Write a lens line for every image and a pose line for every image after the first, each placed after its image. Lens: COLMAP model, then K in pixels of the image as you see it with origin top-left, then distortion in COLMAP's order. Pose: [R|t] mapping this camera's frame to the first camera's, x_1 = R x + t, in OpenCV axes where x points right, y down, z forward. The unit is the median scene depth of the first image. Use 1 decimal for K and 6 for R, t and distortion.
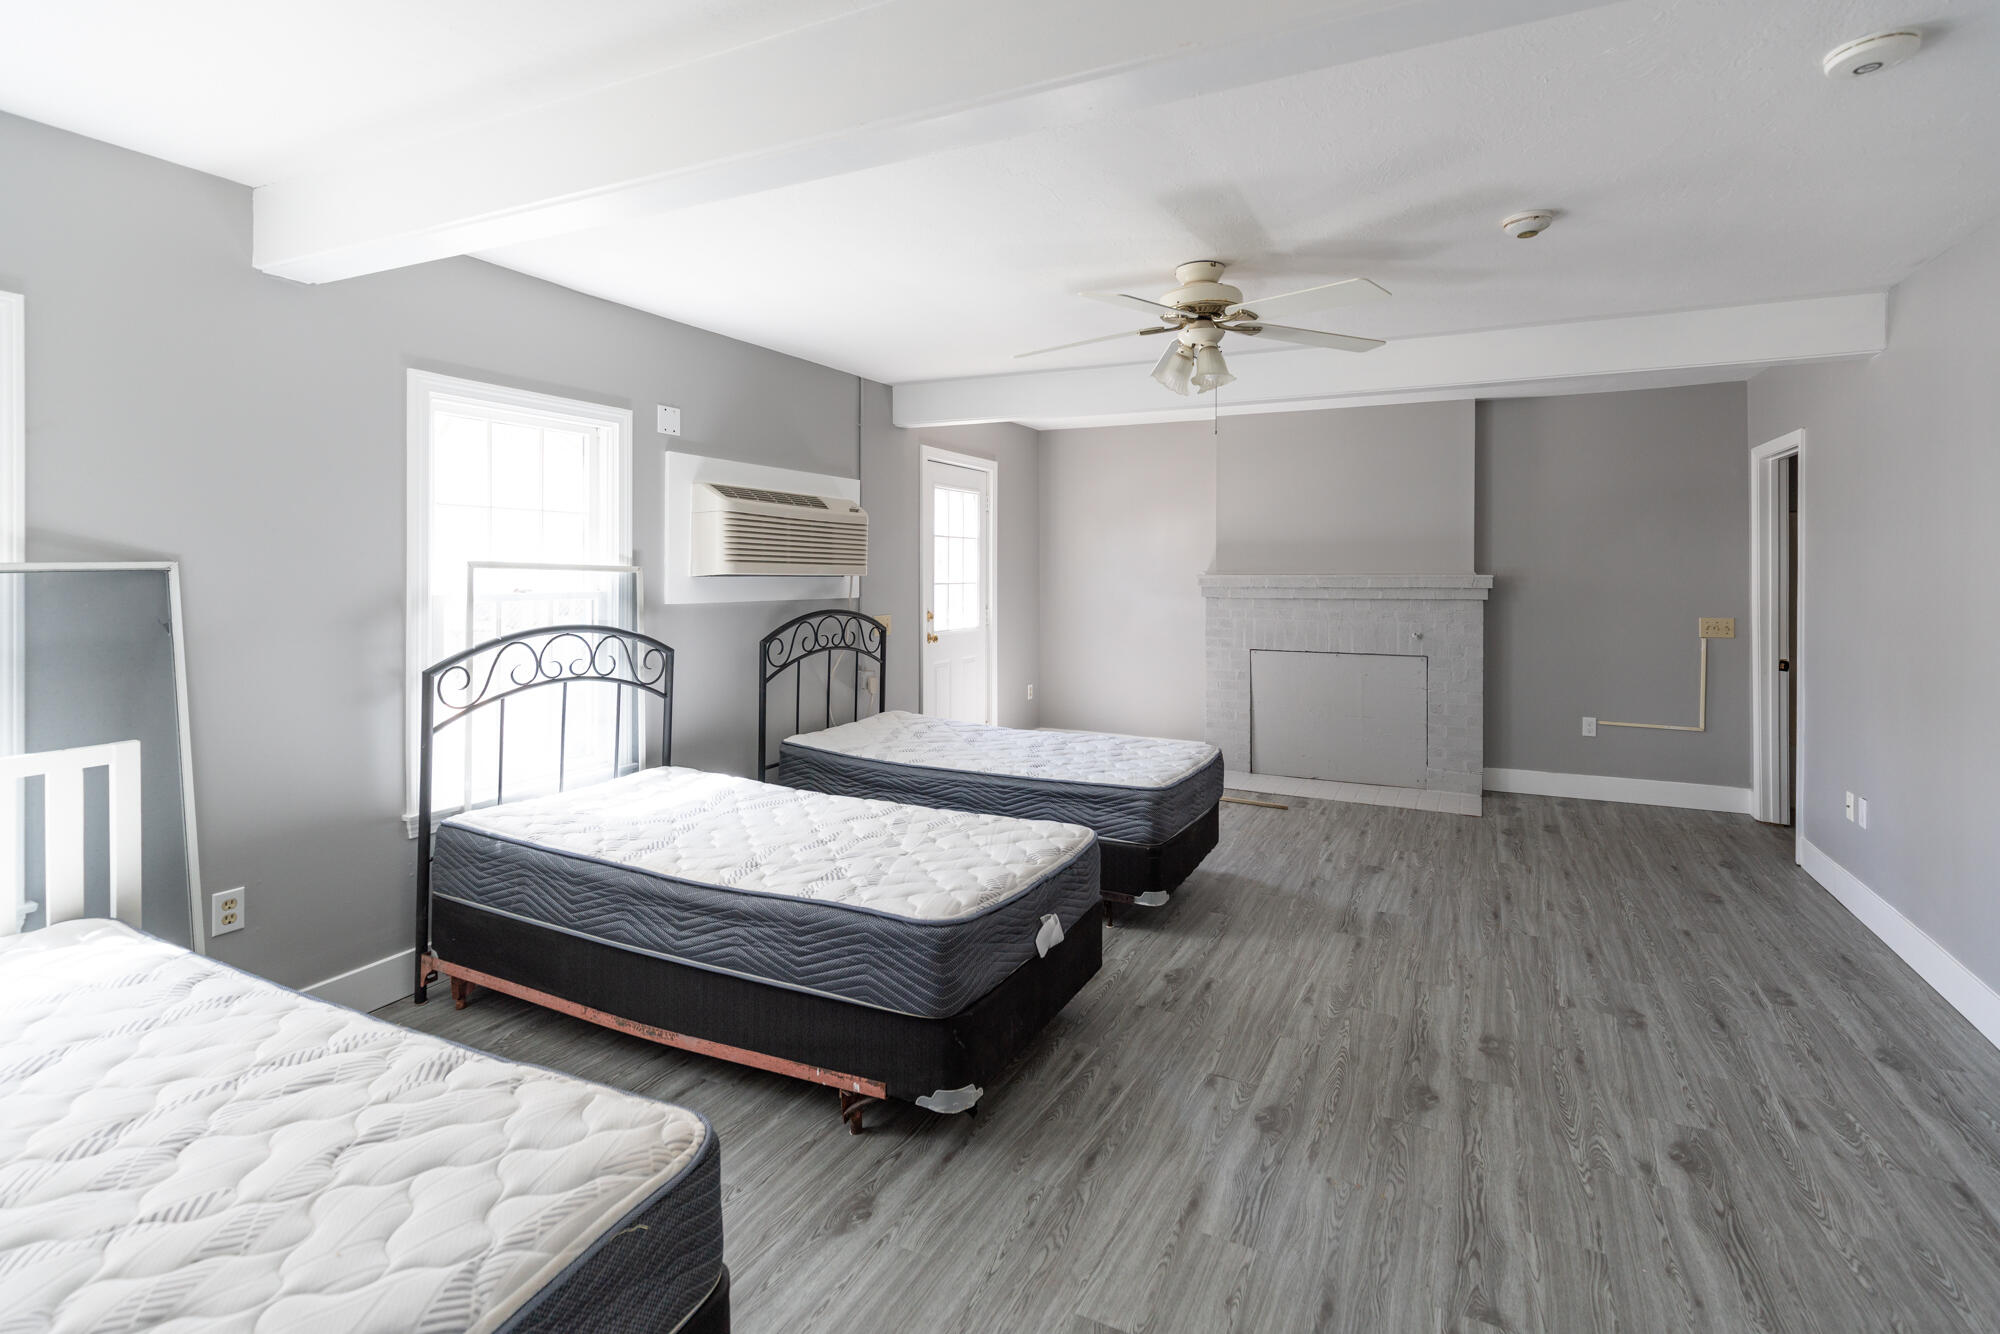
lens RADIAL K [[931.0, 0, 1044.4], [0, 931.0, 576.8], [0, 0, 1]] dist [0.003431, 0.000249]
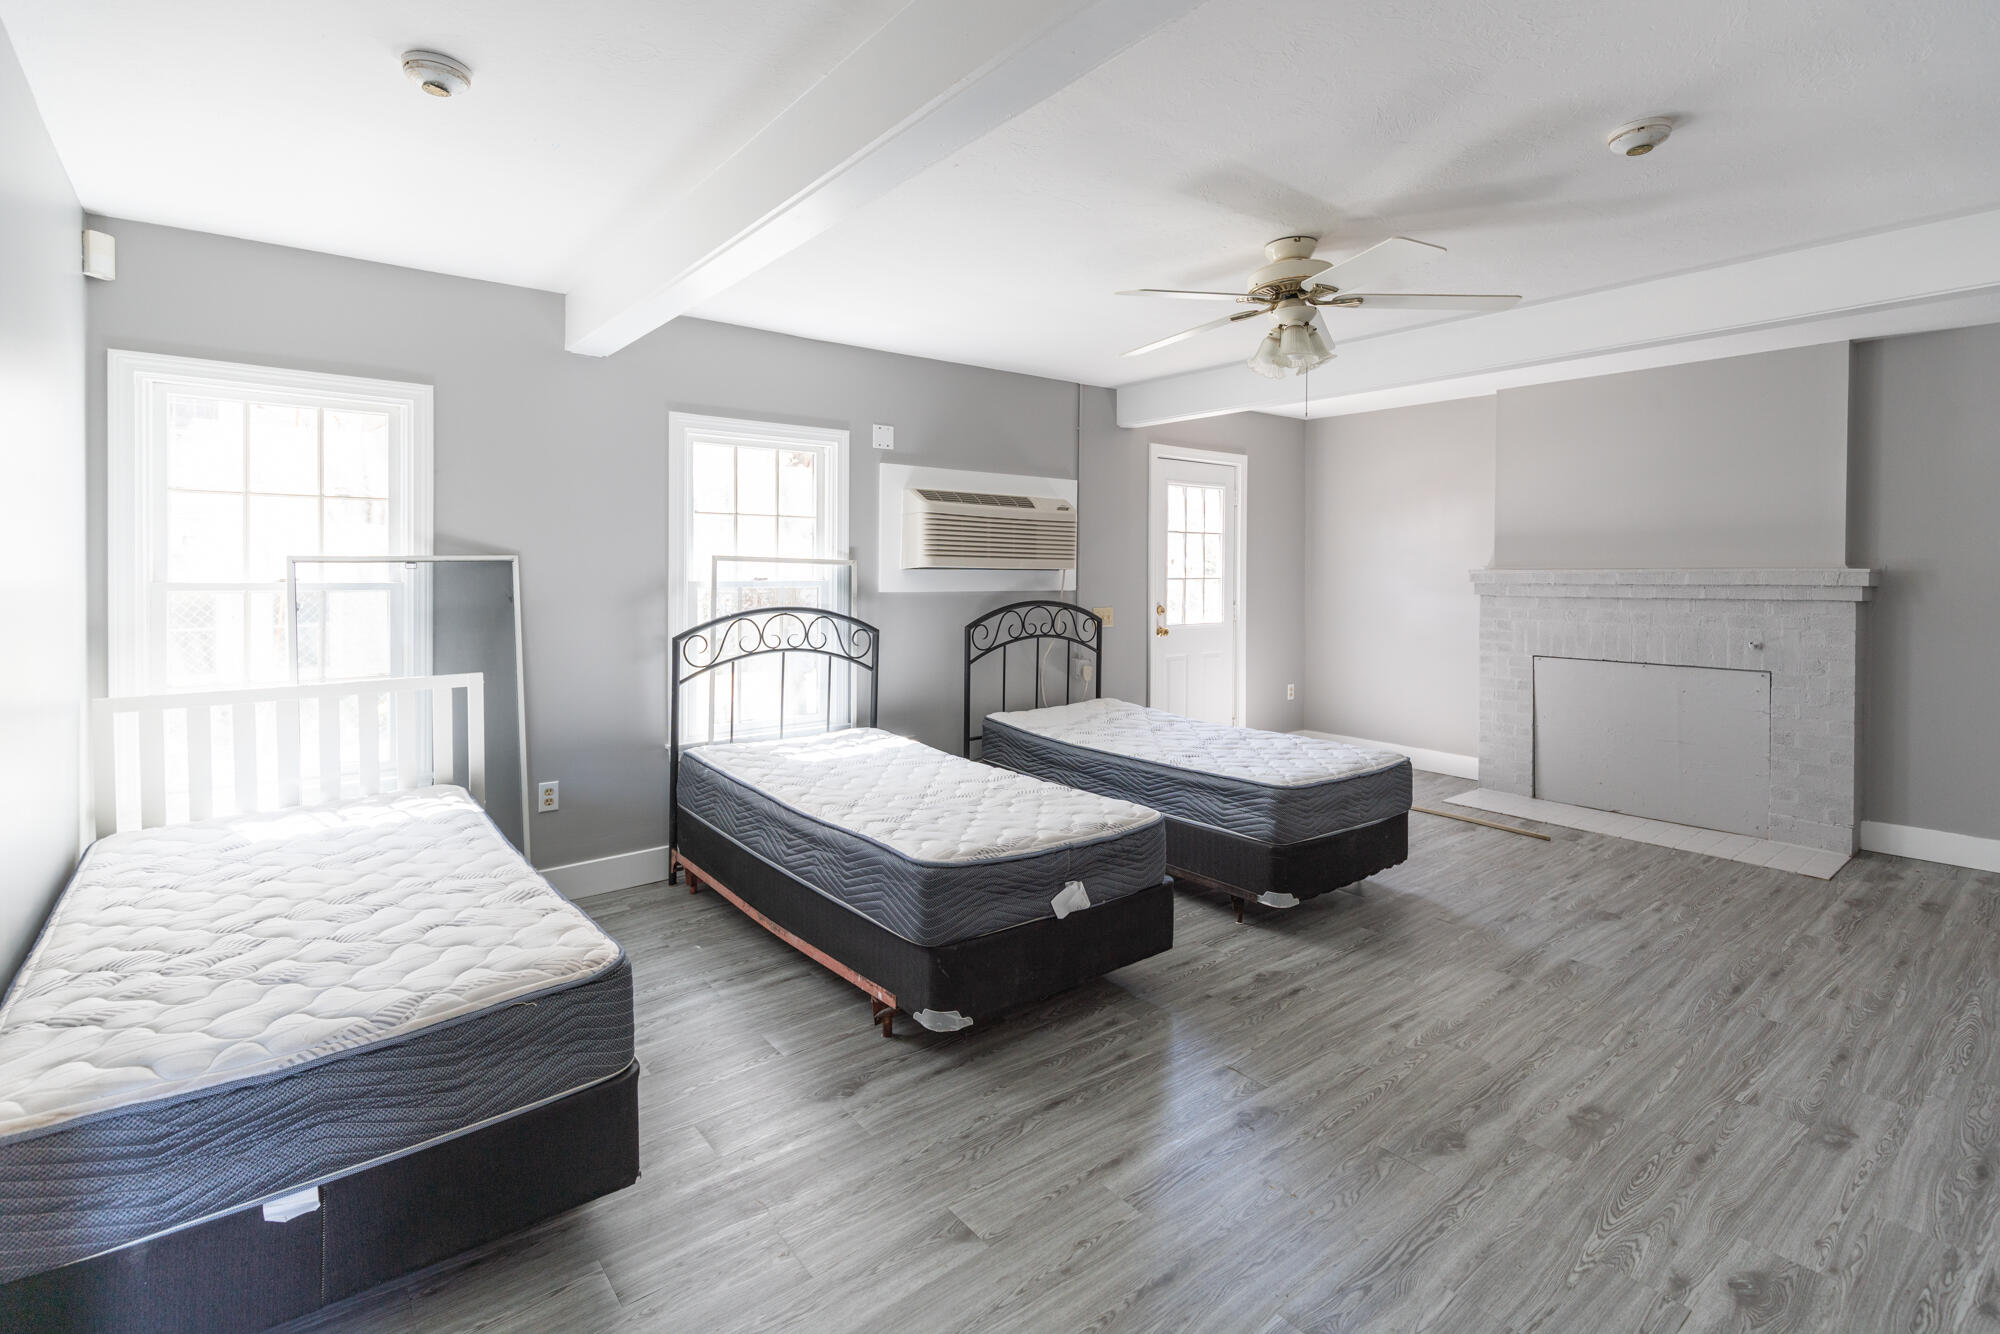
lens RADIAL K [[931.0, 0, 1010.8], [0, 931.0, 579.1], [0, 0, 1]] dist [0.003431, 0.000249]
pose [[0.900742, 0.003439, -0.434340, 0.337707], [-0.002937, 0.999994, 0.001827, 0.013382], [0.434344, -0.000370, 0.900747, 0.007943]]
